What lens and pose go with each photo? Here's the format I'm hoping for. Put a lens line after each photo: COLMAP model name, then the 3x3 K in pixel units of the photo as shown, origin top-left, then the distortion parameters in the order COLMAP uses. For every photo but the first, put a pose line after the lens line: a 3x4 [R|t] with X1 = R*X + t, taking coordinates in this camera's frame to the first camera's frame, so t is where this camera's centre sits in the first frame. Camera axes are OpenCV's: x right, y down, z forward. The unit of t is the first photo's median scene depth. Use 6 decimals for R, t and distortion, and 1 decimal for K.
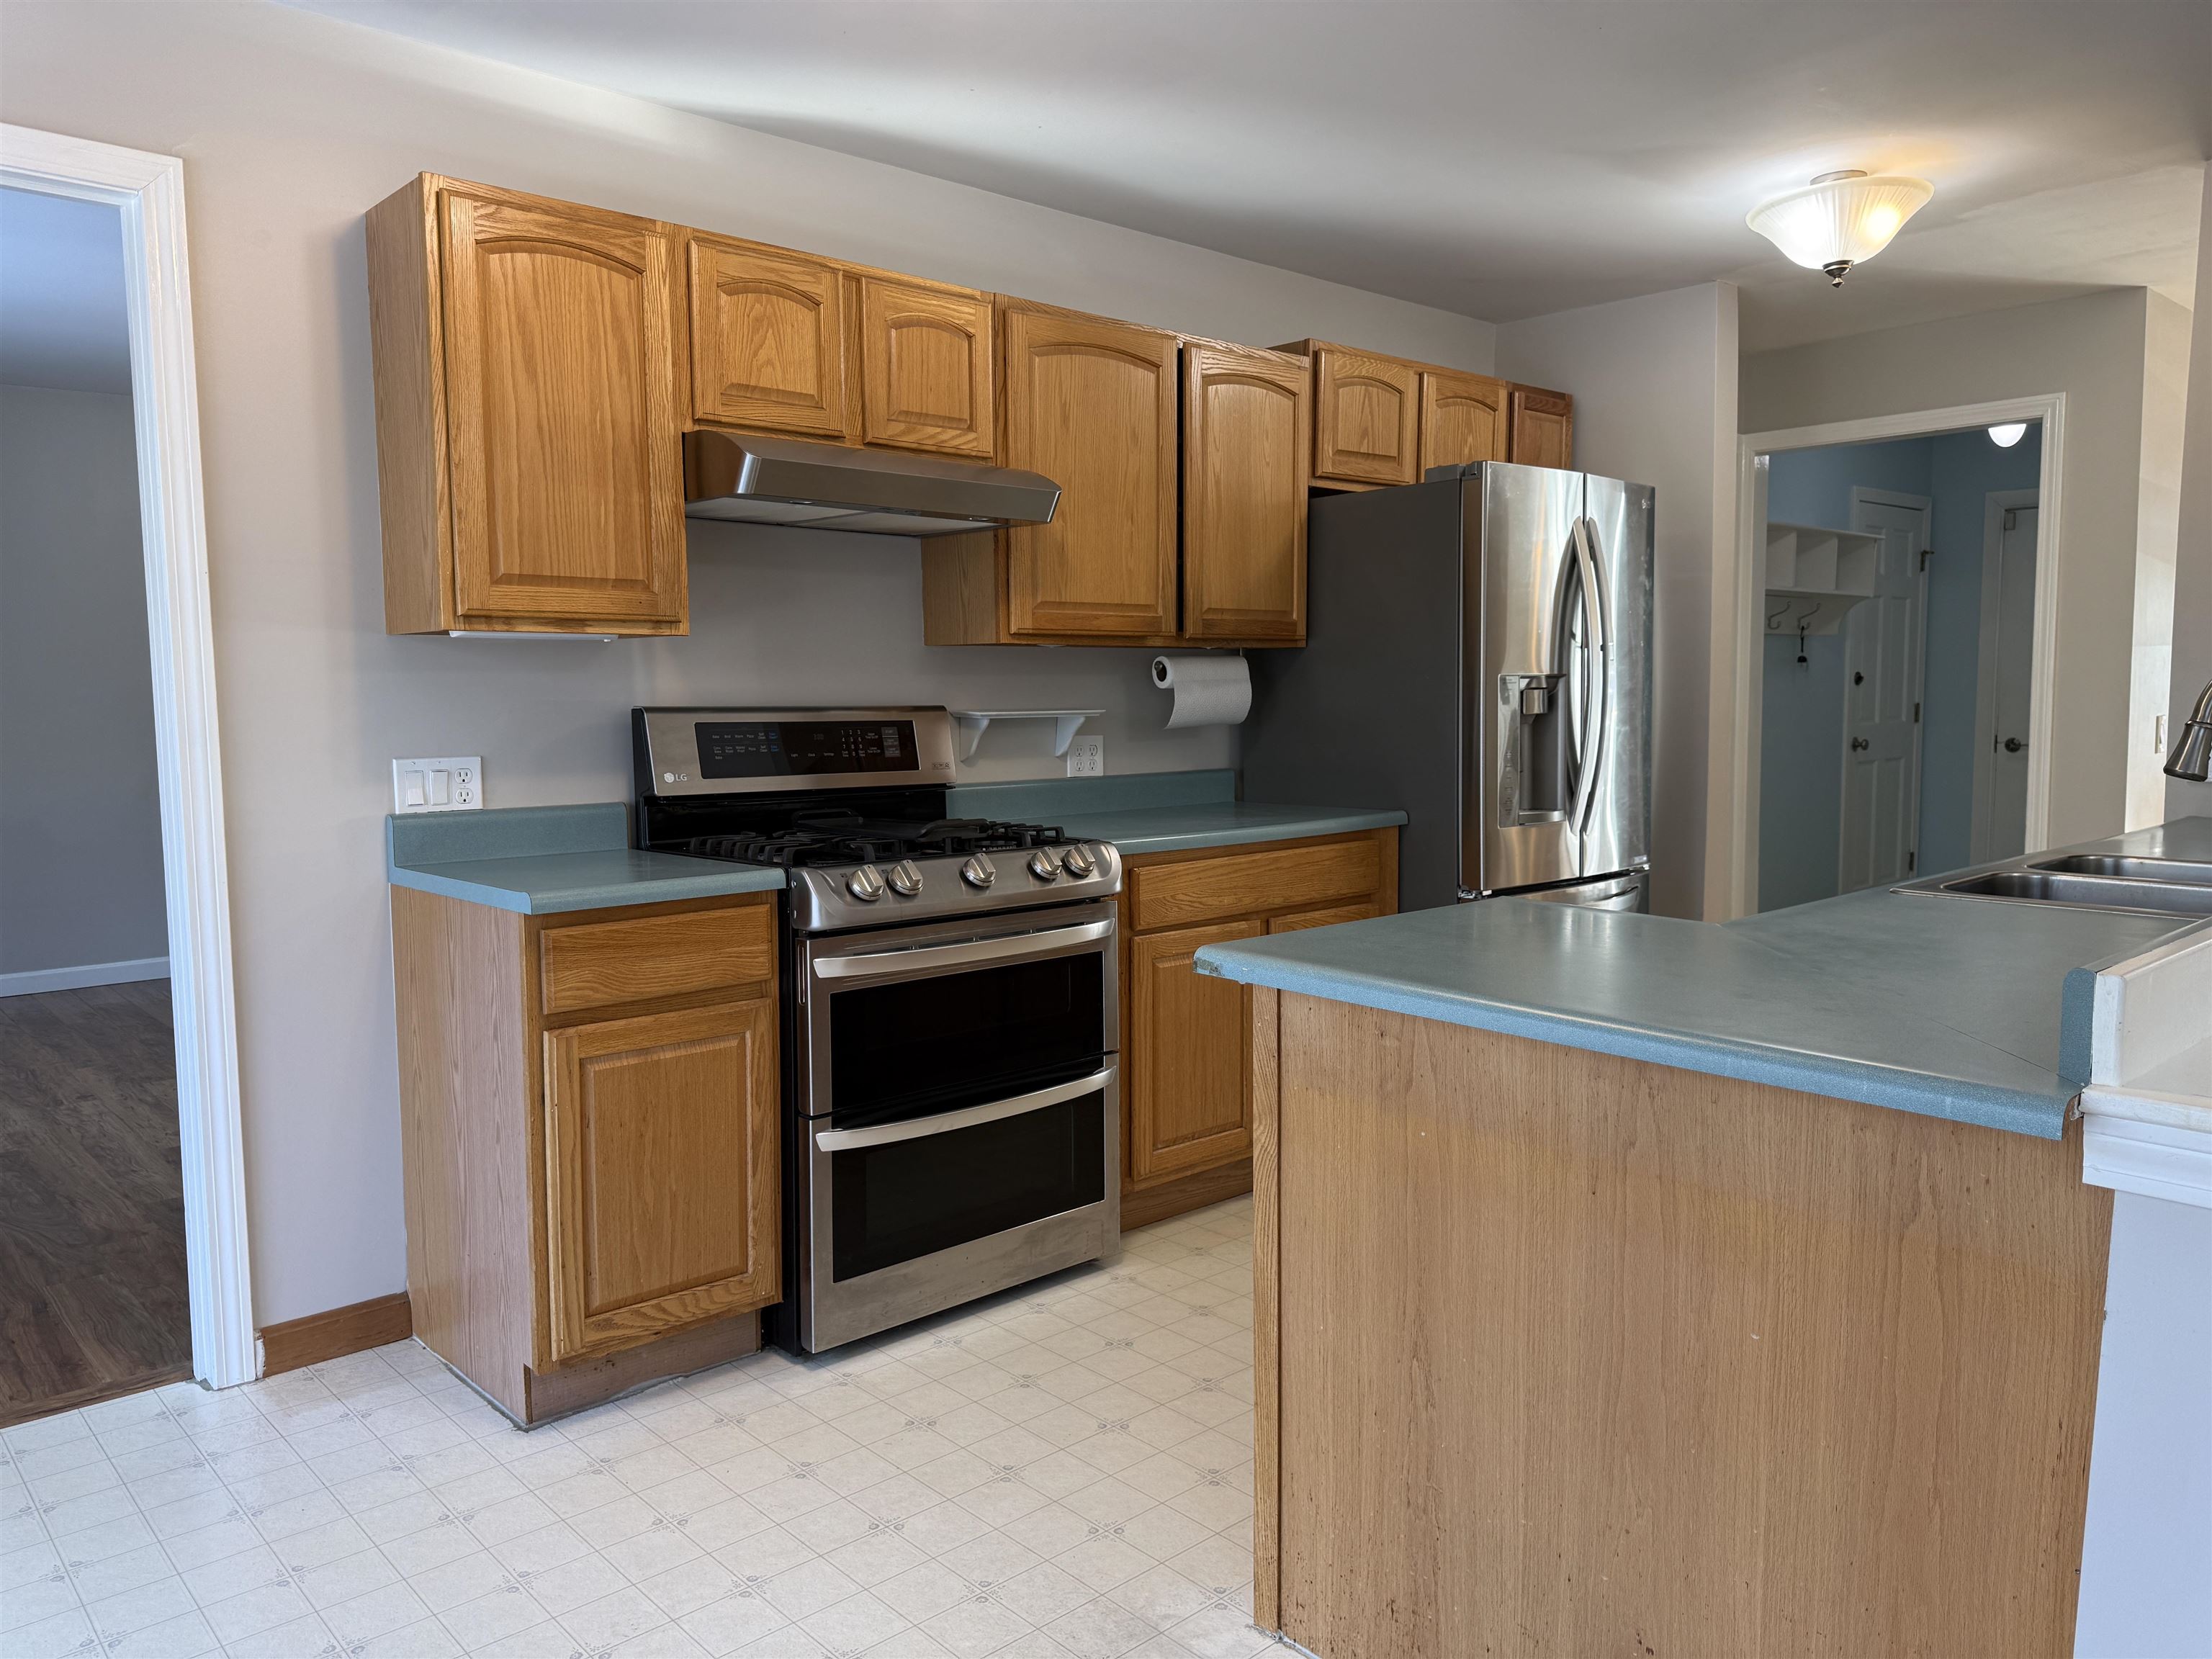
lens RADIAL K [[1565.2, 0, 1098.5], [0, 1565.2, 837.2], [0, 0, 1]] dist [0.101568, -0.110964]
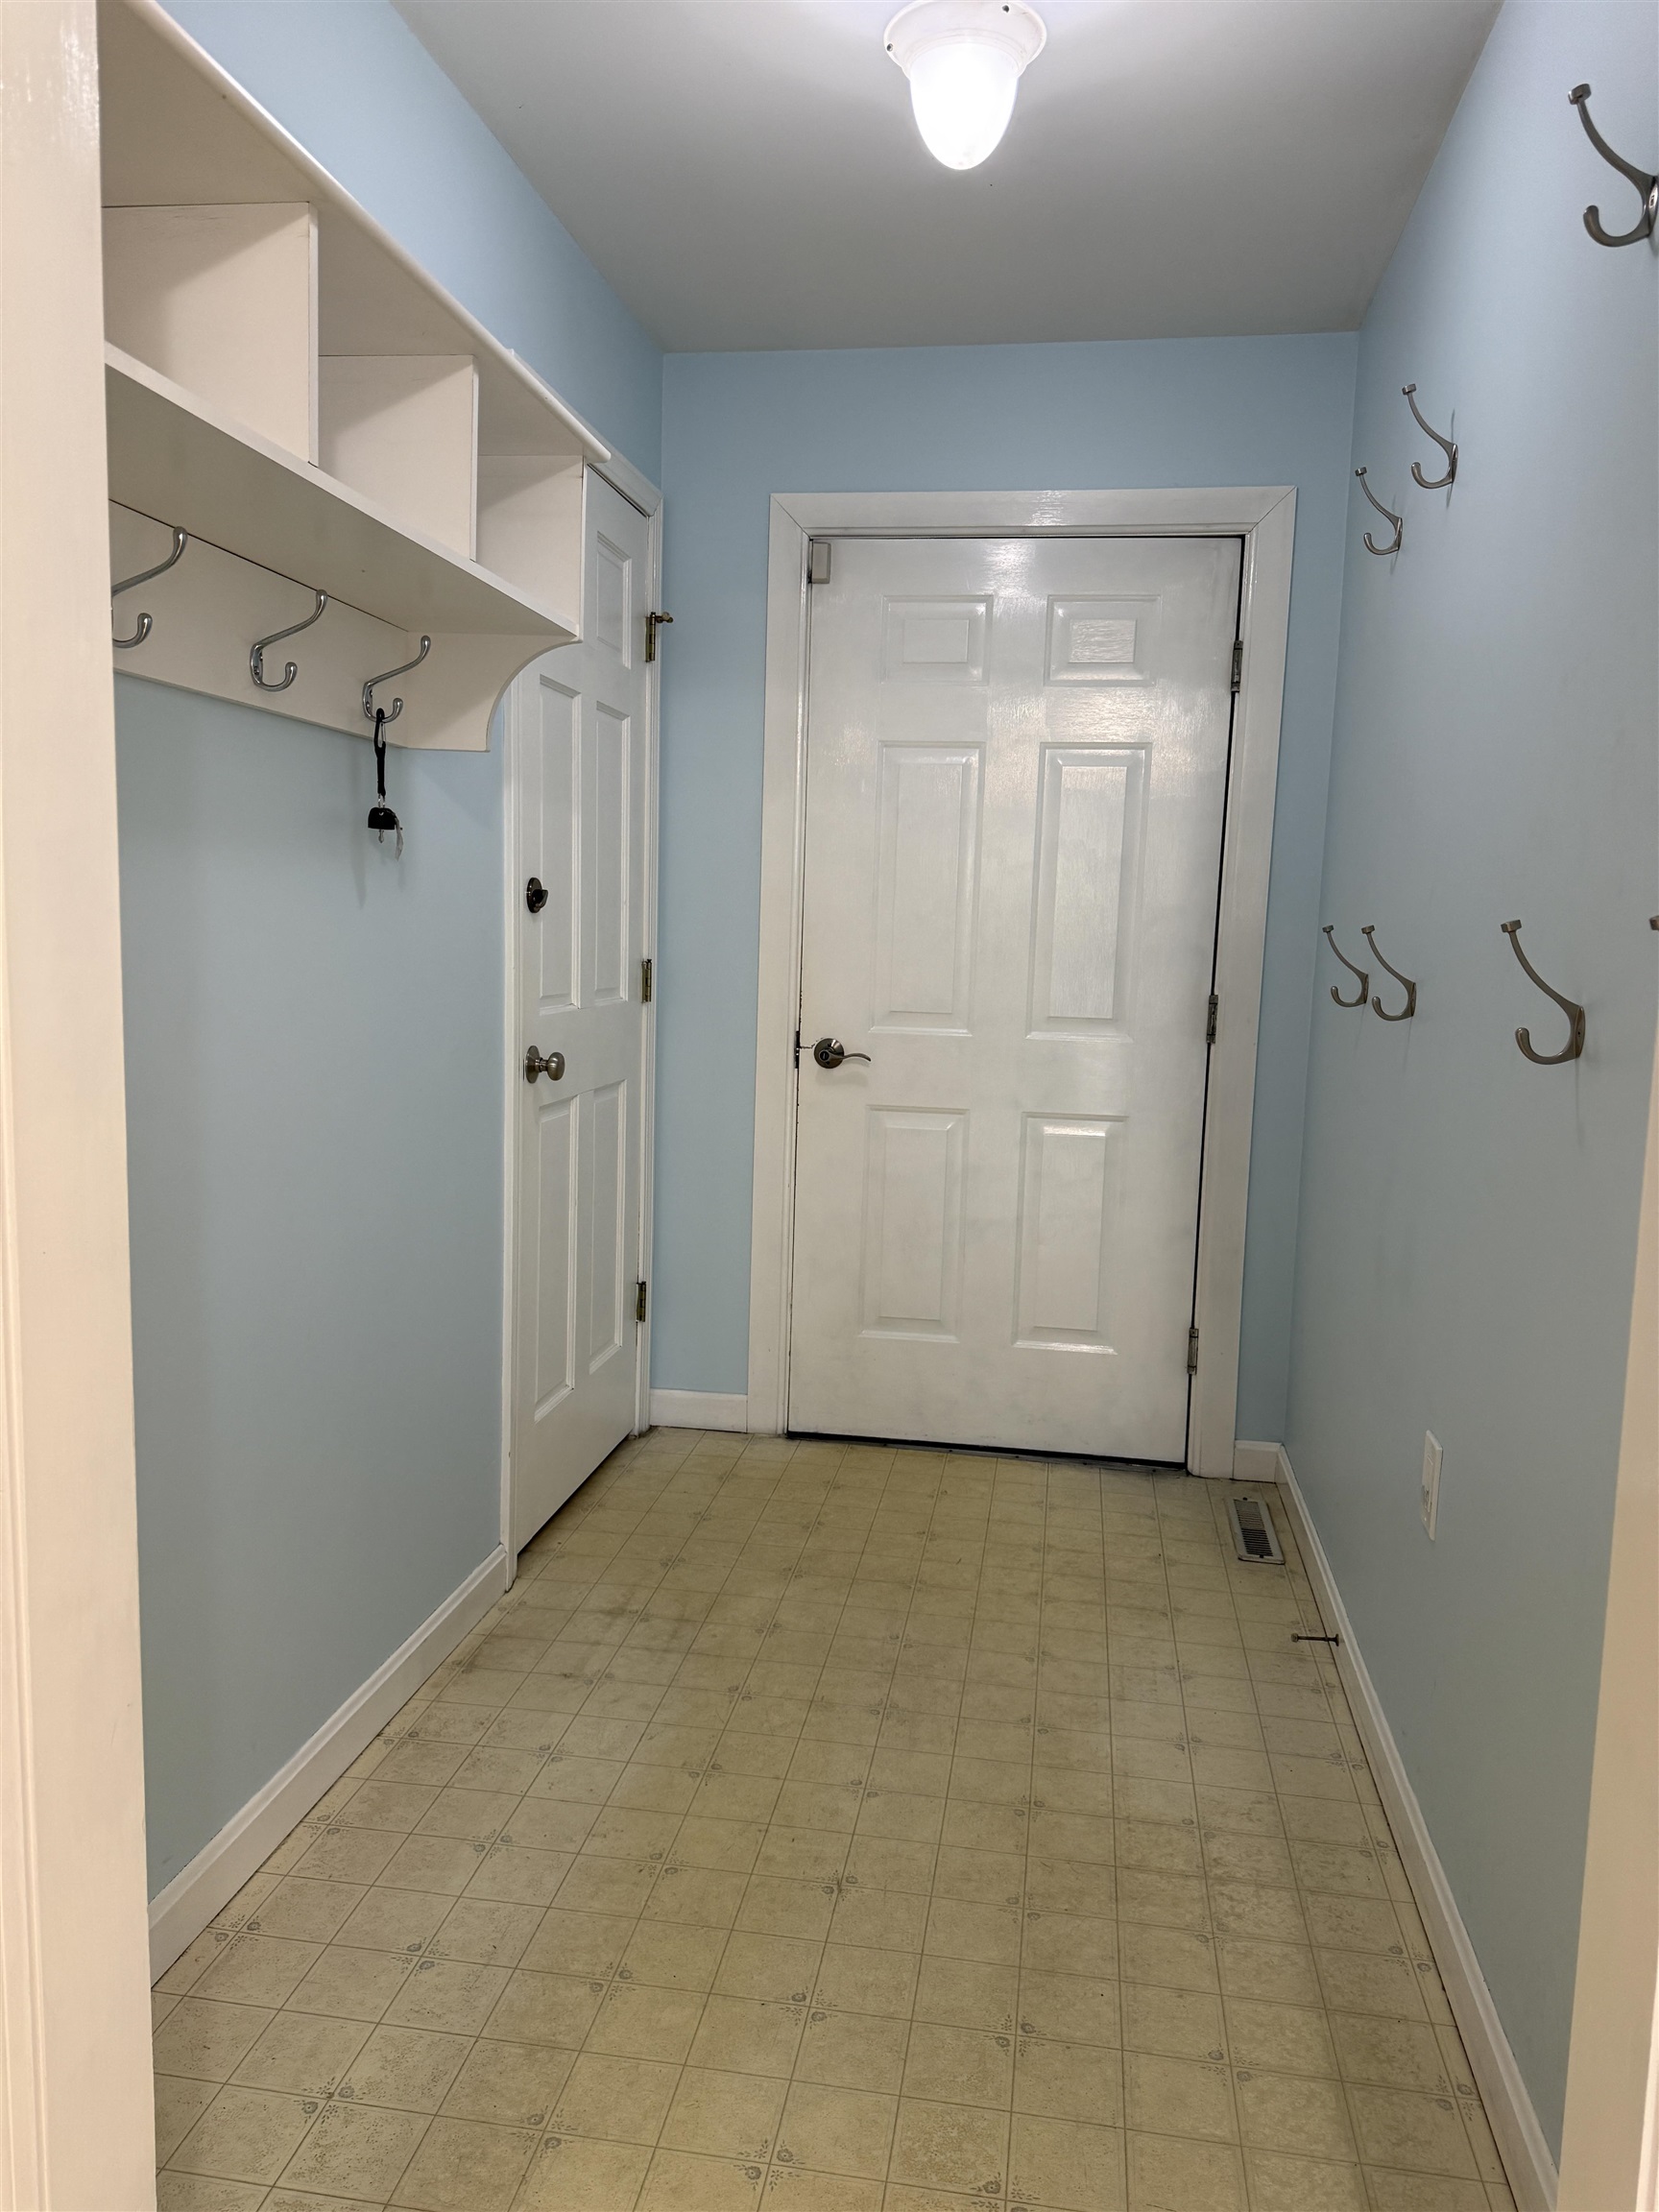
lens RADIAL K [[1565.2, 0, 829.5], [0, 1565.2, 1106.0], [0, 0, 1]] dist [0.101568, -0.110964]
pose [[0.794251, -0.036050, 0.606520, 0.294185], [0.017973, 0.999195, 0.035854, -0.059611], [-0.607324, -0.017576, 0.794259, 0.639453]]
